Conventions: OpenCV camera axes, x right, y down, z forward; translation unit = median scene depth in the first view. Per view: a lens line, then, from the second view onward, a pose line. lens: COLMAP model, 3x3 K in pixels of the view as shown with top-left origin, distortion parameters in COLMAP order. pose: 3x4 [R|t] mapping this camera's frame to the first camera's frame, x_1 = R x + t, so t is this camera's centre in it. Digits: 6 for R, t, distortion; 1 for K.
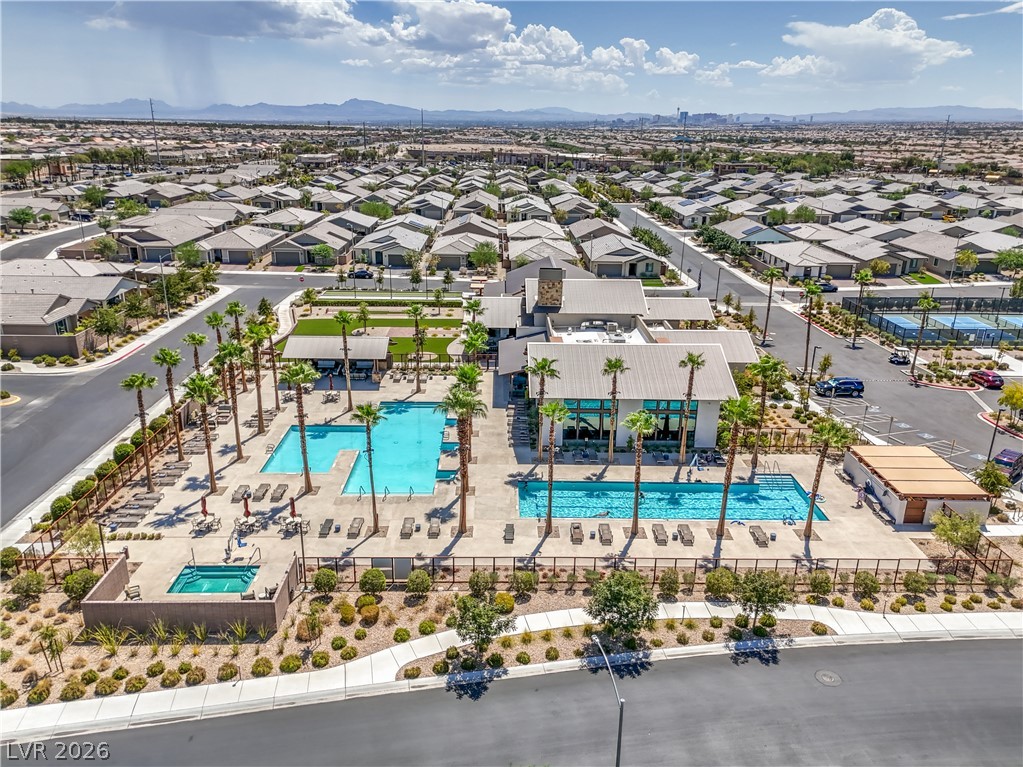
lens RADIAL K [[753.4, 0, 510.5], [0, 753.4, 380.3], [0, 0, 1]] dist [0.057906, -0.044308]
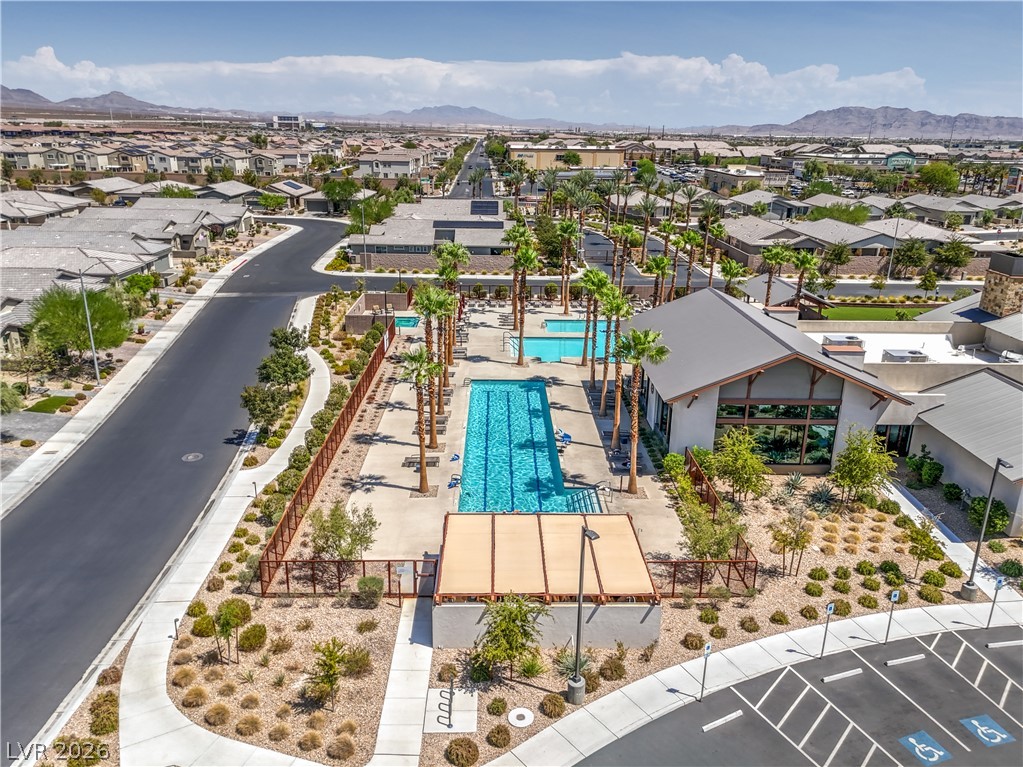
lens RADIAL K [[753.4, 0, 508.1], [0, 753.4, 382.5], [0, 0, 1]] dist [0.057906, -0.044308]
pose [[0.003227, 0.306382, -0.951903, 0.397064], [-0.340481, 0.895369, 0.287031, -0.056374], [0.940246, 0.323179, 0.107207, 0.343944]]
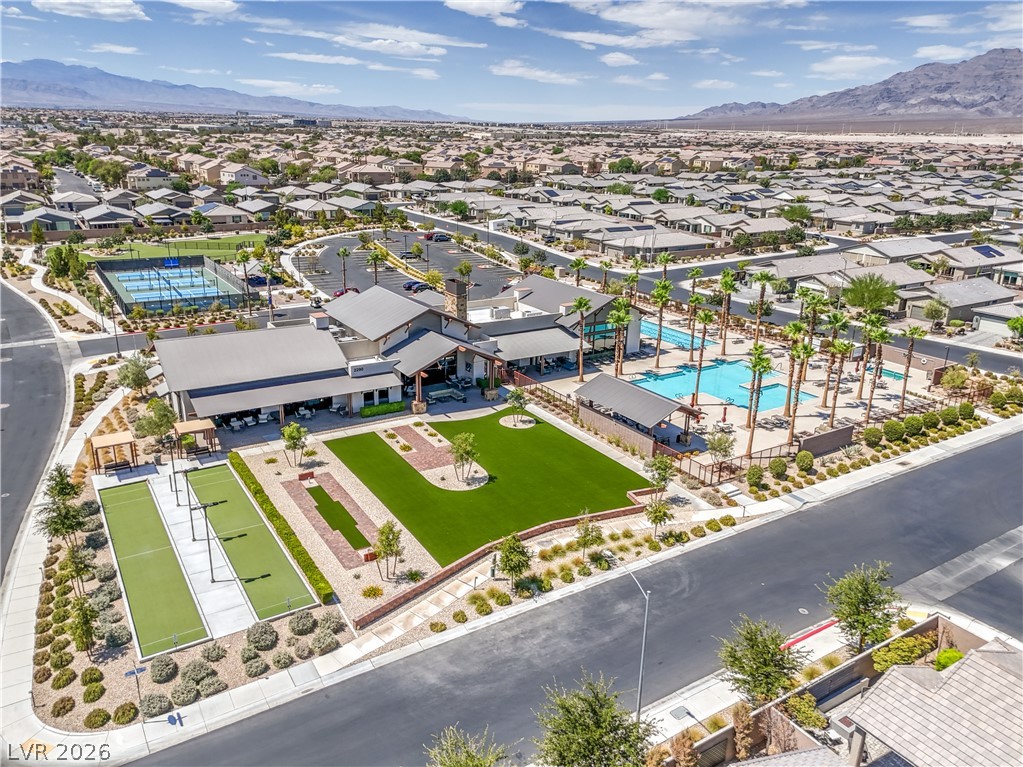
lens RADIAL K [[753.4, 0, 512.6], [0, 753.4, 382.2], [0, 0, 1]] dist [0.057906, -0.044308]
pose [[-0.519510, -0.301298, 0.799580, -0.462823], [0.244926, 0.843991, 0.477169, -0.281892], [-0.818609, 0.443732, -0.364667, 0.796799]]
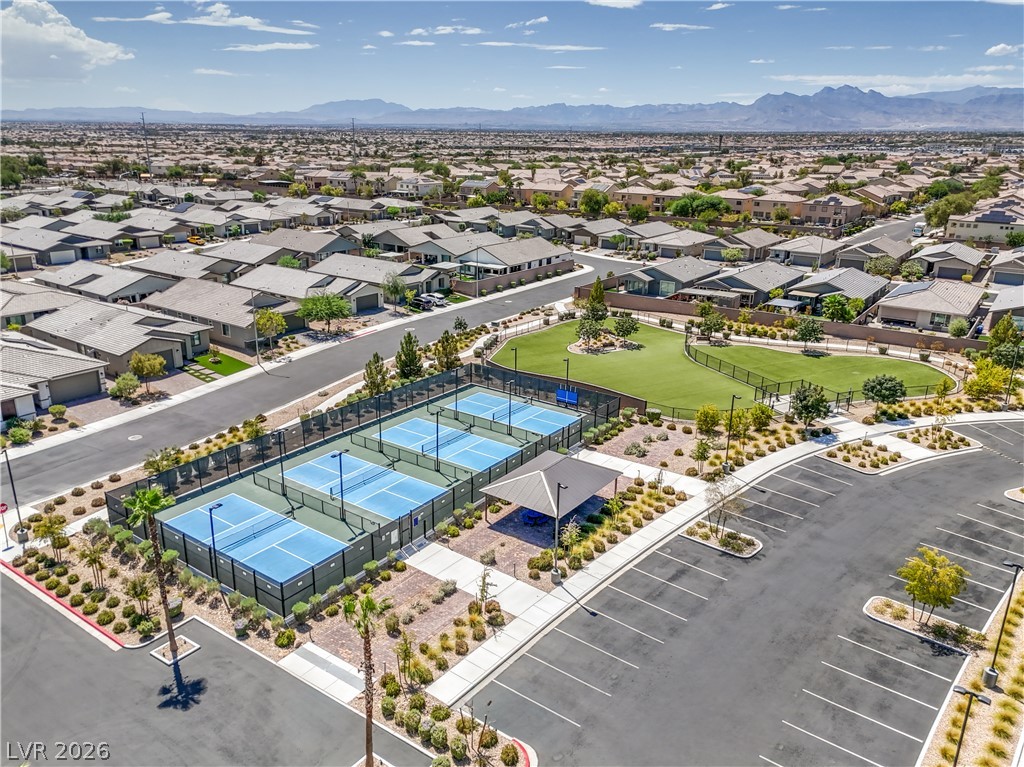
lens RADIAL K [[754.1, 0, 512.9], [0, 754.1, 386.4], [0, 0, 1]] dist [0.057906, -0.044308]
pose [[0.594583, -0.258926, 0.761202, 0.200902], [0.253982, 0.958738, 0.127730, -0.131399], [-0.762866, 0.117386, 0.635811, 0.414826]]
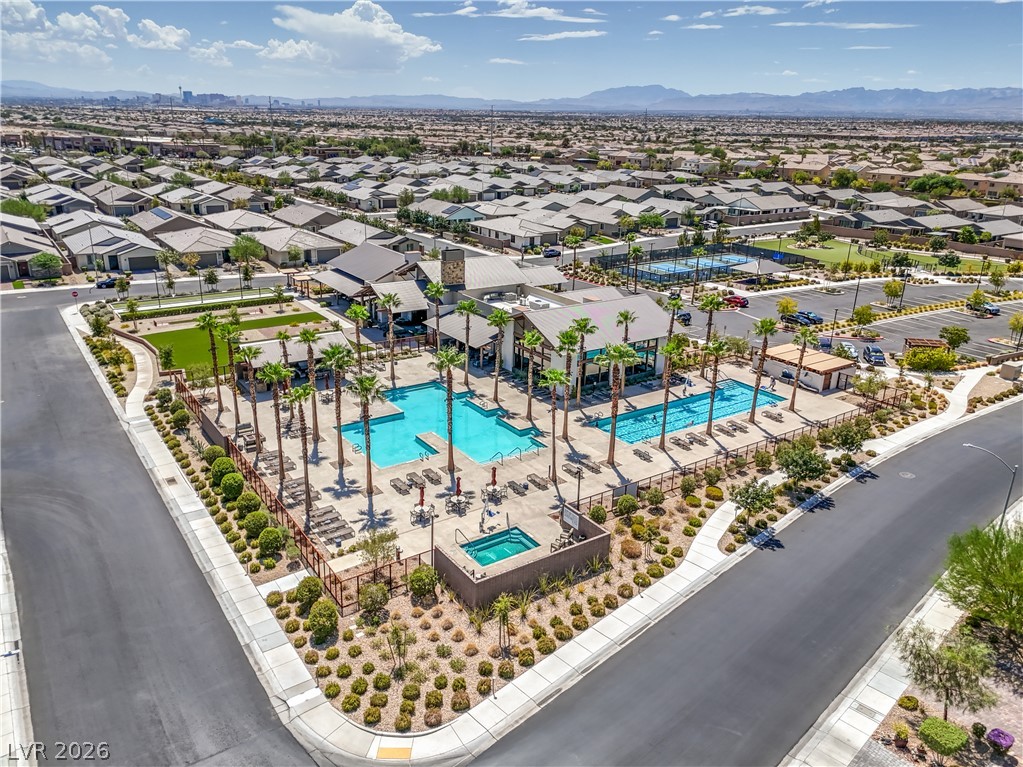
lens RADIAL K [[753.4, 0, 510.3], [0, 753.4, 380.6], [0, 0, 1]] dist [0.057906, -0.044308]
pose [[0.830547, -0.177372, 0.527950, -0.286674], [0.166397, 0.983662, 0.068707, -0.013732], [-0.531511, 0.030785, 0.846492, 0.022813]]
